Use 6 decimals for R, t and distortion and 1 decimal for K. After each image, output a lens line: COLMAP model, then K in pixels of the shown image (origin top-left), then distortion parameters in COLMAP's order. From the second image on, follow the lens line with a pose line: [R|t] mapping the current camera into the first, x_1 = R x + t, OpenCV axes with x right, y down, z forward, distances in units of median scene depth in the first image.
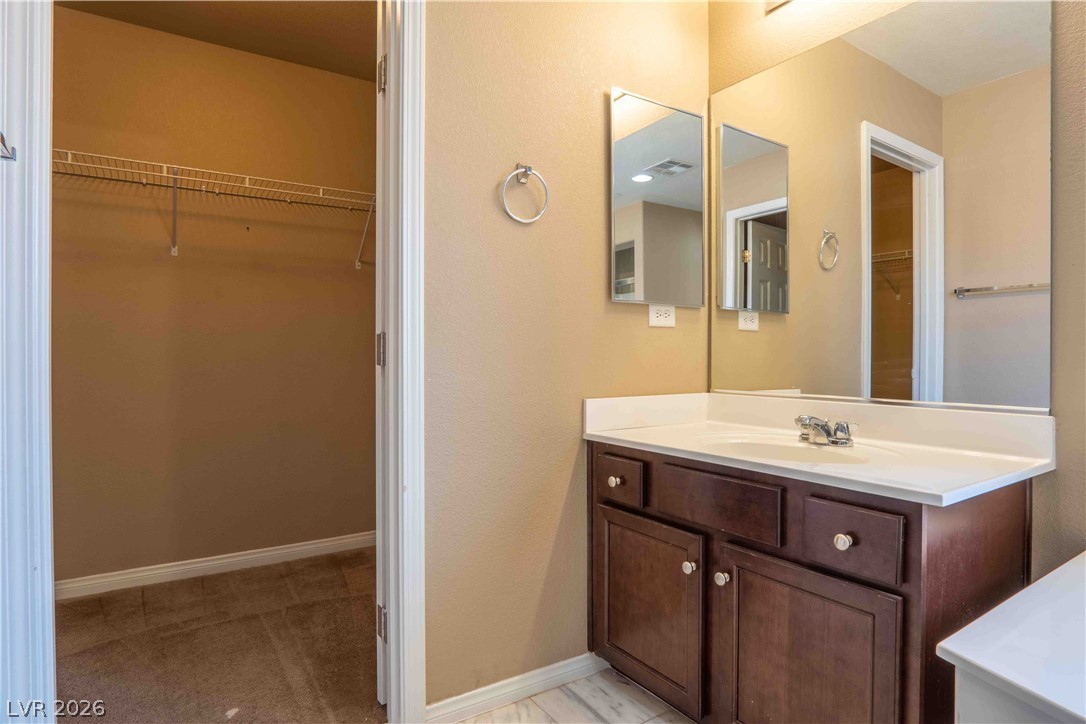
lens RADIAL K [[590.0, 0, 543.7], [0, 590.0, 363.5], [0, 0, 1]] dist [-0.028731, 0.003319]
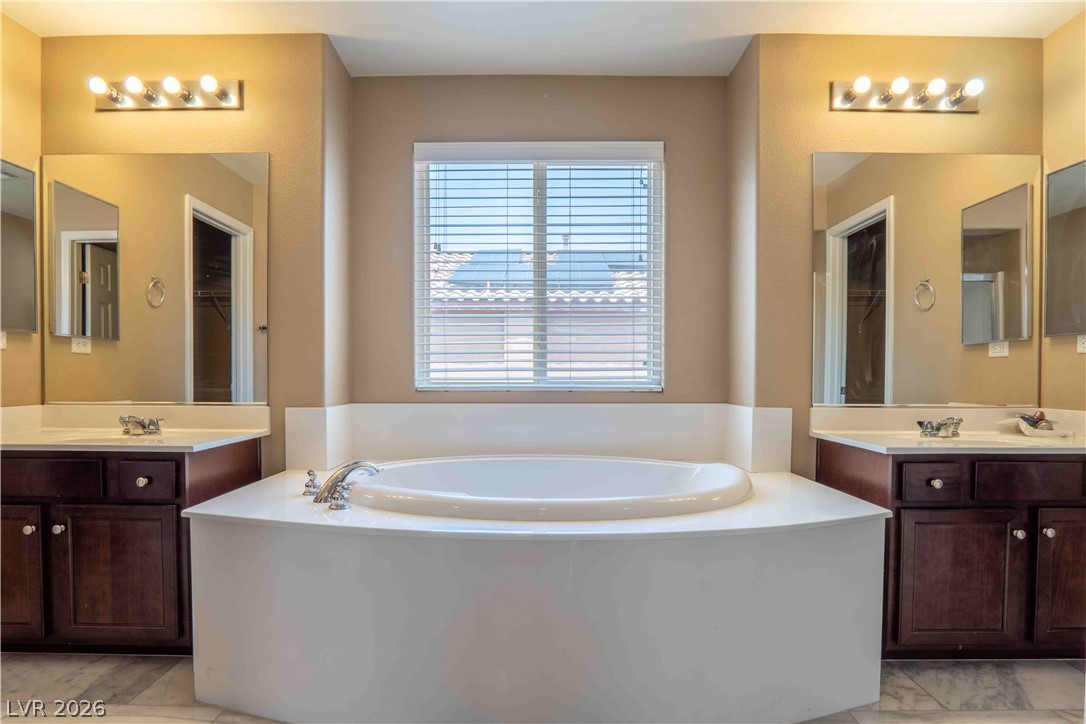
lens RADIAL K [[590.0, 0, 536.3], [0, 590.0, 387.0], [0, 0, 1]] dist [-0.028731, 0.003319]
pose [[0.554679, -0.016122, 0.831908, -0.174172], [0.008747, 0.999870, 0.013545, 0.007305], [-0.832018, -0.000236, 0.554748, -0.599988]]
